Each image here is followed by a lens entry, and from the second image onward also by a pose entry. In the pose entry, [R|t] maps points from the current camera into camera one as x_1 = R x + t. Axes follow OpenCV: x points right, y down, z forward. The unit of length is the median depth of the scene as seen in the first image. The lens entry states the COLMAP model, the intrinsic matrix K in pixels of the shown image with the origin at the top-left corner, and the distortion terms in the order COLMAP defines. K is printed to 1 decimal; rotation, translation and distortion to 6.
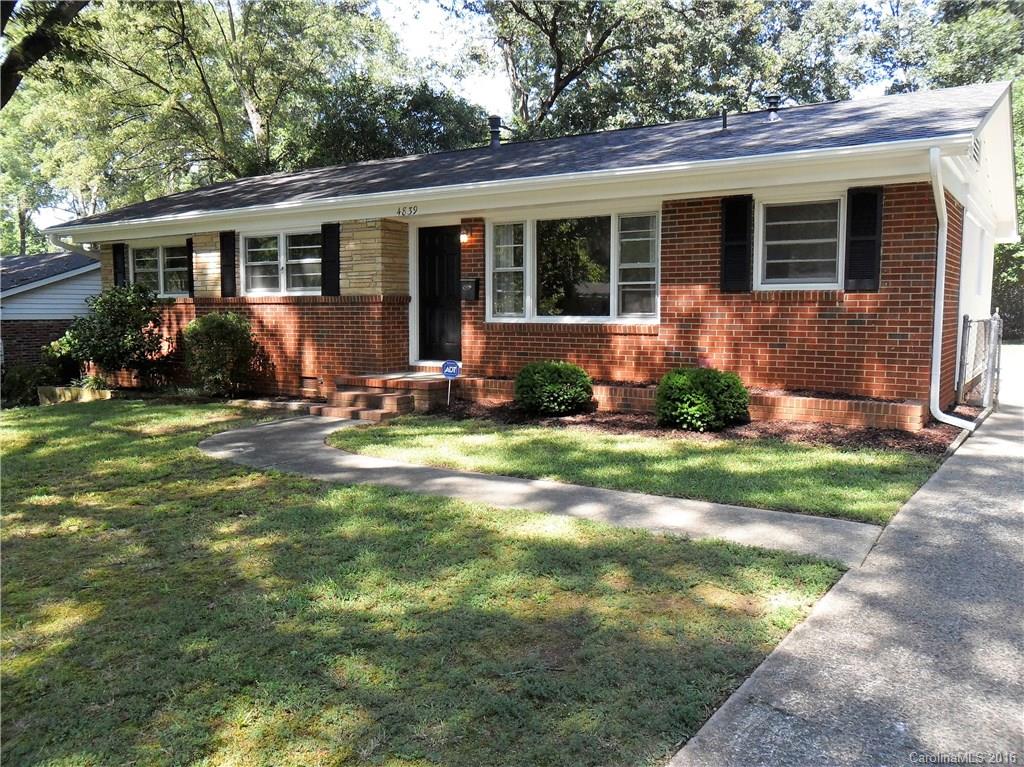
lens RADIAL K [[833.6, 0, 512.0], [0, 833.6, 383.5], [0, 0, 1]] dist [-0.061713, -0.004364]
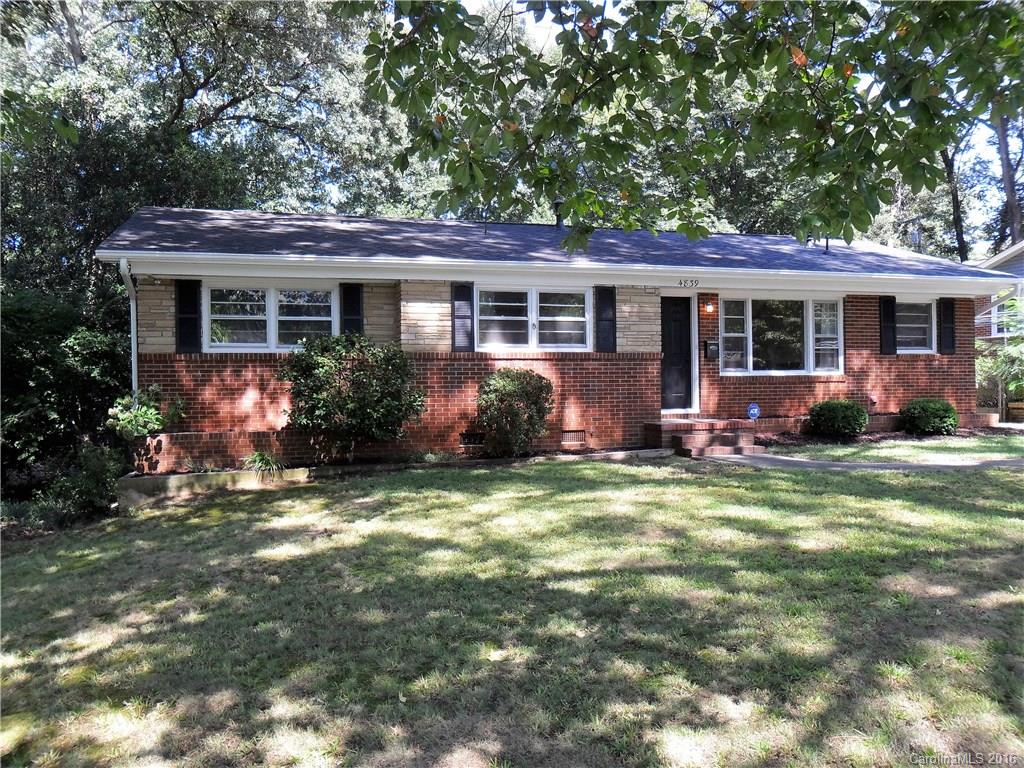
lens RADIAL K [[833.6, 0, 512.0], [0, 833.6, 384.0], [0, 0, 1]] dist [-0.061713, -0.004364]
pose [[0.663247, -0.001368, 0.748399, -1.129798], [0.079799, 0.994427, -0.068902, -0.000070], [-0.744134, 0.105420, 0.659660, 0.389844]]
